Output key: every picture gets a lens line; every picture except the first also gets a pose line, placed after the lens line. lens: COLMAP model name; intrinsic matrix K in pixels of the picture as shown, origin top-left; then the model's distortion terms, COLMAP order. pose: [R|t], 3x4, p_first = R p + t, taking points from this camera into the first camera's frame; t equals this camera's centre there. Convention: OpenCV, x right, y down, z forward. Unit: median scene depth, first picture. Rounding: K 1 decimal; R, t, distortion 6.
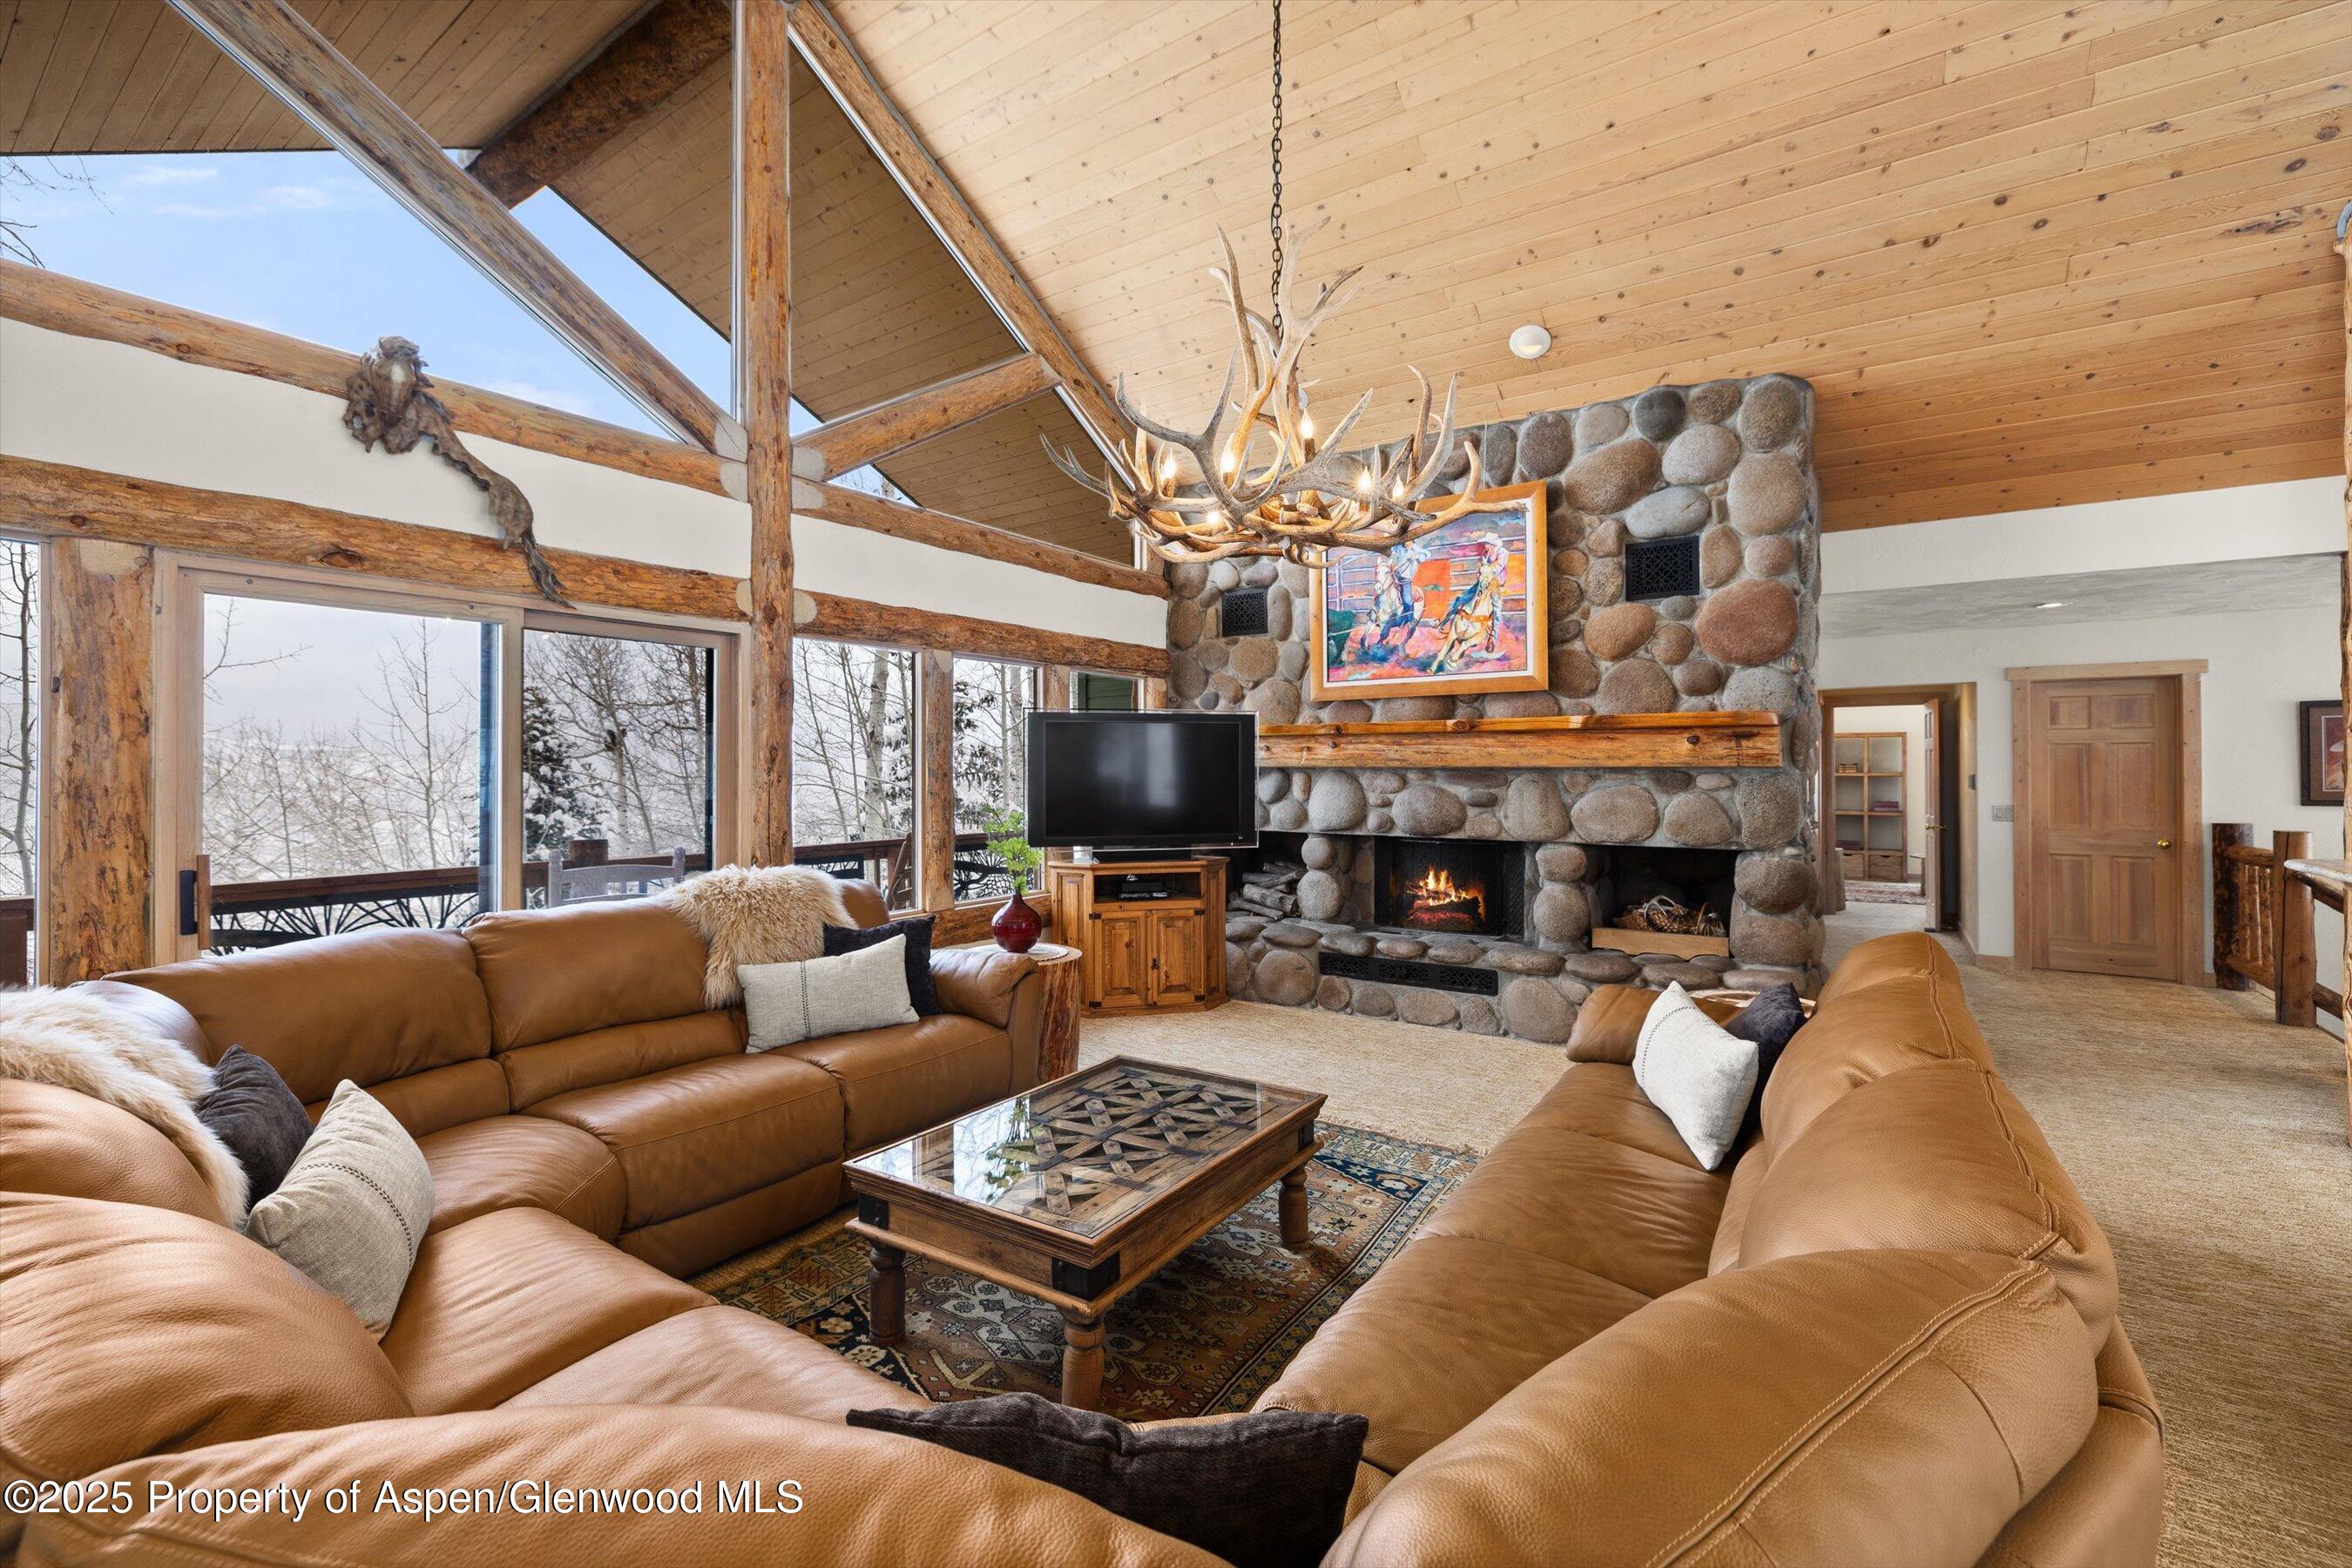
lens RADIAL K [[1032.7, 0, 1177.3], [0, 1032.7, 755.4], [0, 0, 1]] dist [-0.000219, -0.000023]
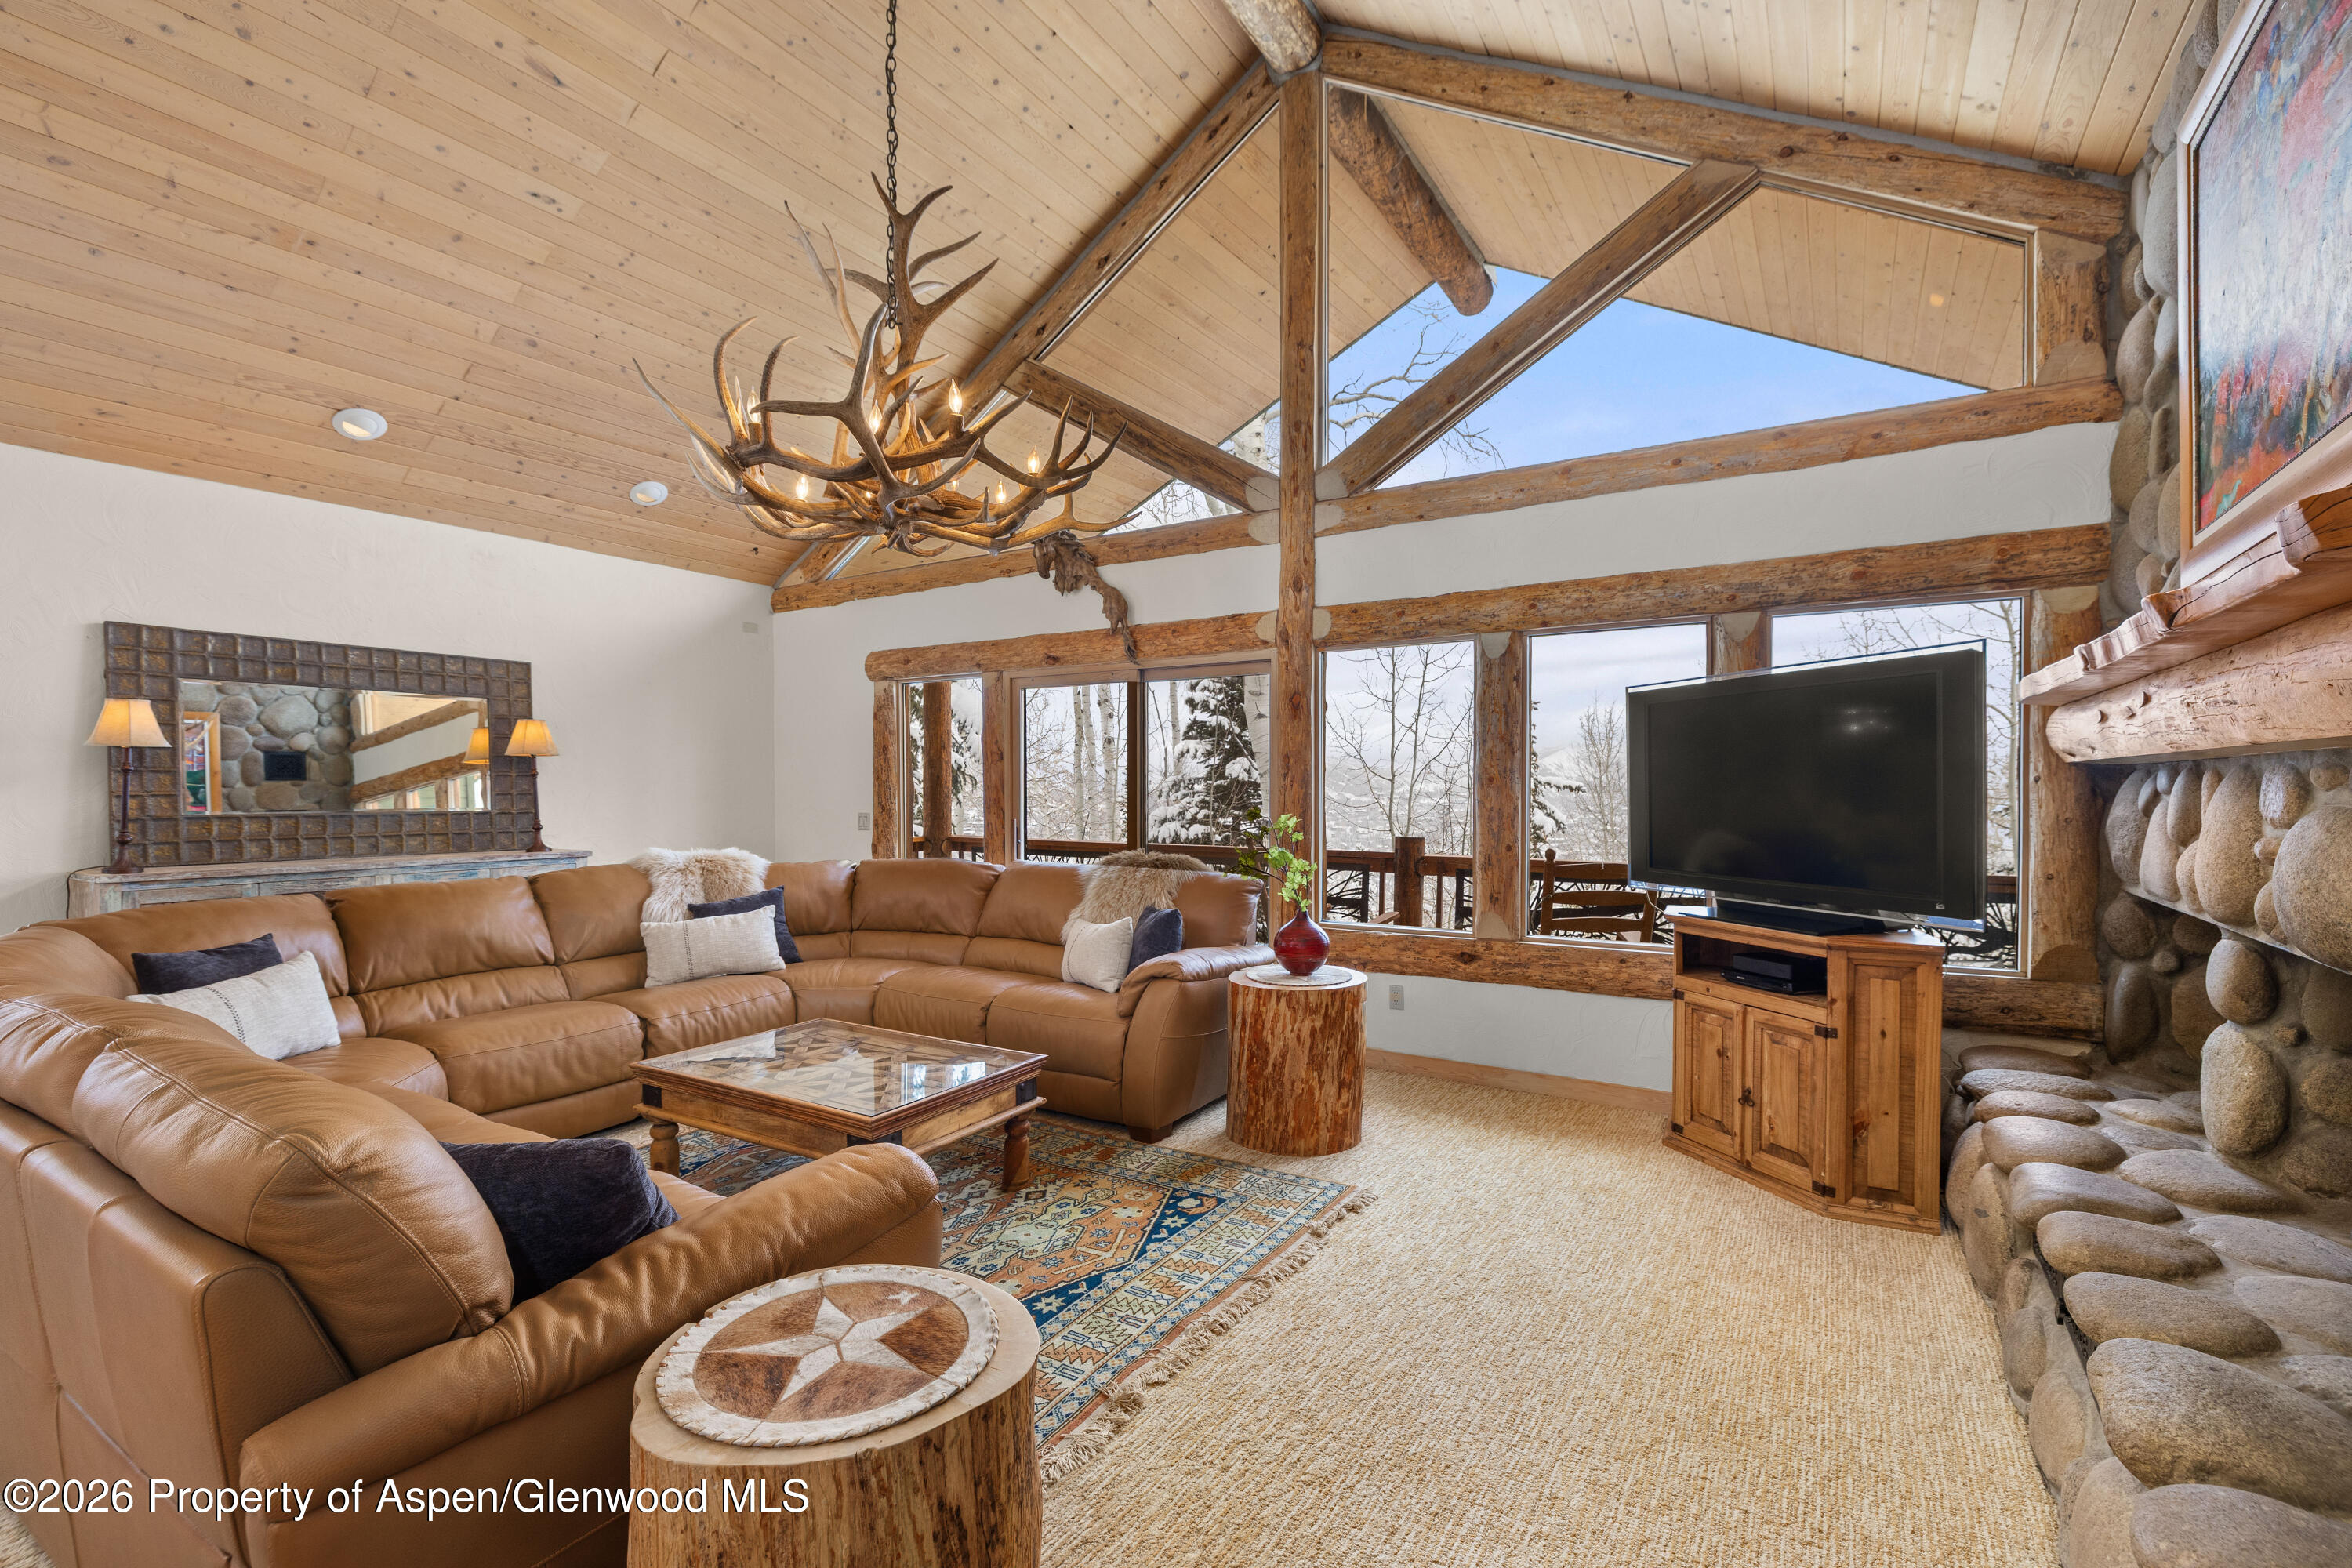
lens RADIAL K [[1040.7, 0, 1176.0], [0, 1040.7, 784.0], [0, 0, 1]] dist [0.000834, 0.000020]
pose [[0.017116, 0.000537, -0.999853, 0.754954], [0.017963, 0.999838, 0.000845, 0.020989], [0.999692, -0.017975, 0.017103, 0.879286]]
